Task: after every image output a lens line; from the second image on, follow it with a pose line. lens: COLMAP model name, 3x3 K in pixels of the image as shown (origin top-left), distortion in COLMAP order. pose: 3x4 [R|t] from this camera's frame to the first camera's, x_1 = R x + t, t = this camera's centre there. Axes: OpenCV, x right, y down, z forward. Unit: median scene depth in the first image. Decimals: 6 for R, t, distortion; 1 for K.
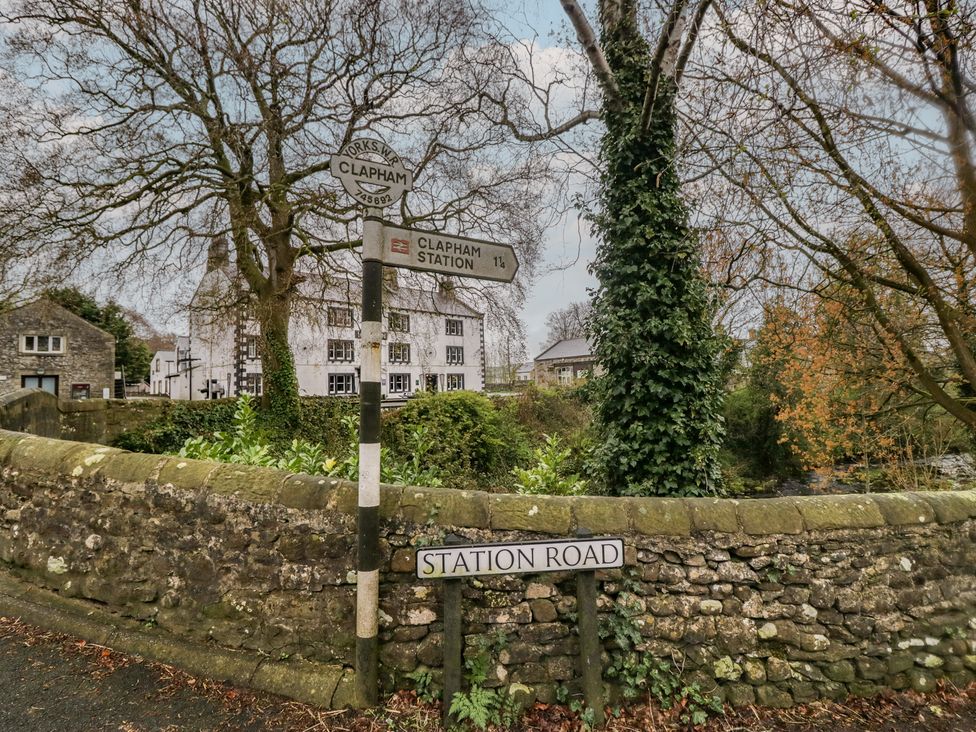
lens RADIAL K [[521.4, 0, 488.7], [0, 521.4, 353.9], [0, 0, 1]] dist [0.000402, -0.011884]
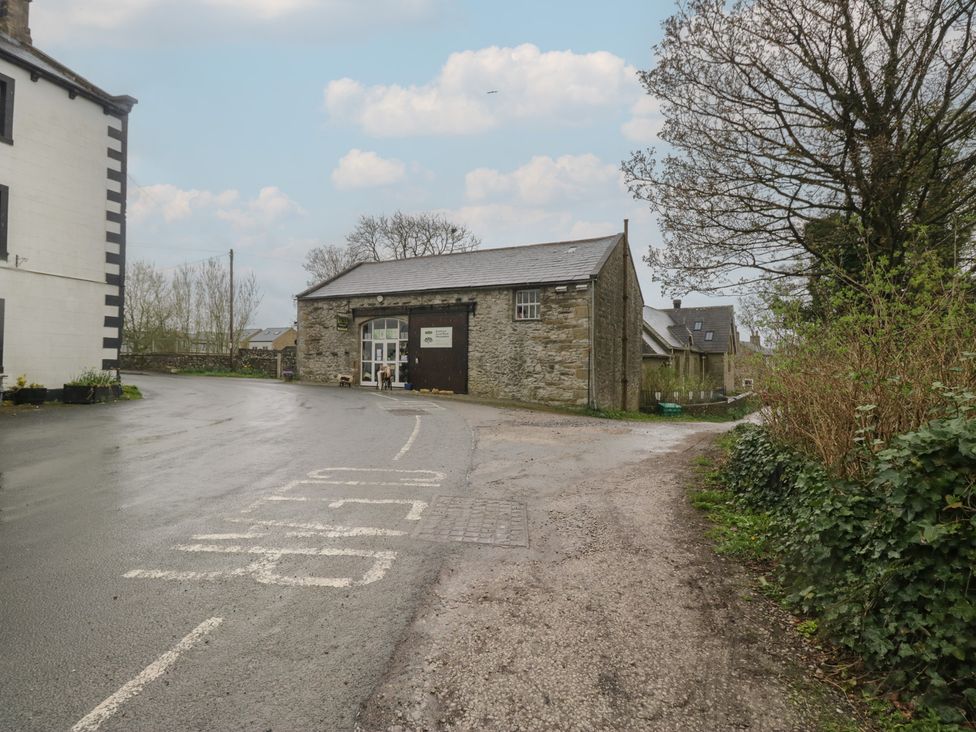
lens RADIAL K [[521.4, 0, 488.7], [0, 521.4, 353.9], [0, 0, 1]] dist [0.000402, -0.011884]
pose [[0.885896, 0.048963, 0.461292, 0.035730], [-0.070025, 0.997134, 0.028642, 0.035339], [-0.458567, -0.057676, 0.886786, 0.612922]]
